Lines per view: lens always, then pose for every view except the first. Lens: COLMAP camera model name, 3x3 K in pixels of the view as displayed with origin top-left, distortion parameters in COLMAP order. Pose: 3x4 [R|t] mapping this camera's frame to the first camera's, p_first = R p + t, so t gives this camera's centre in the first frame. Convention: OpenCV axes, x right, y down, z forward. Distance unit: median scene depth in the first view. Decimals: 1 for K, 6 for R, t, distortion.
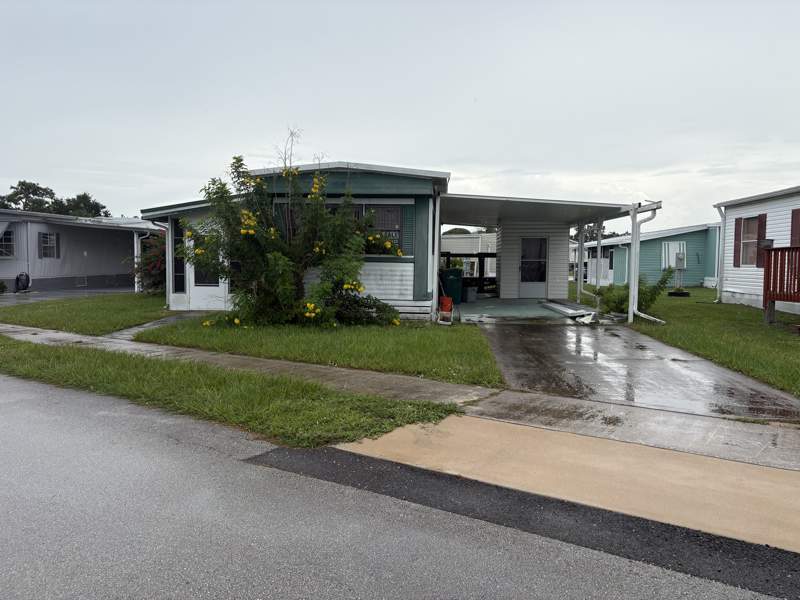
lens RADIAL K [[591.4, 0, 400.0], [0, 591.4, 300.0], [0, 0, 1]] dist [0.009042, 0.000451]
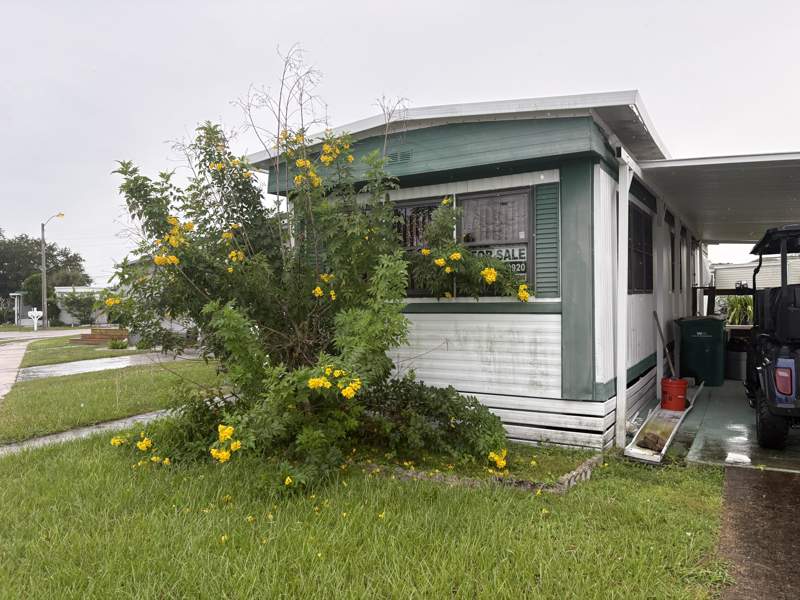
lens RADIAL K [[591.4, 0, 400.0], [0, 591.4, 300.0], [0, 0, 1]] dist [0.009042, 0.000451]
pose [[0.893281, -0.024545, -0.448828, 0.114053], [-0.006187, 0.997742, -0.066877, -0.042917], [0.449456, 0.062517, 0.891112, 0.554614]]
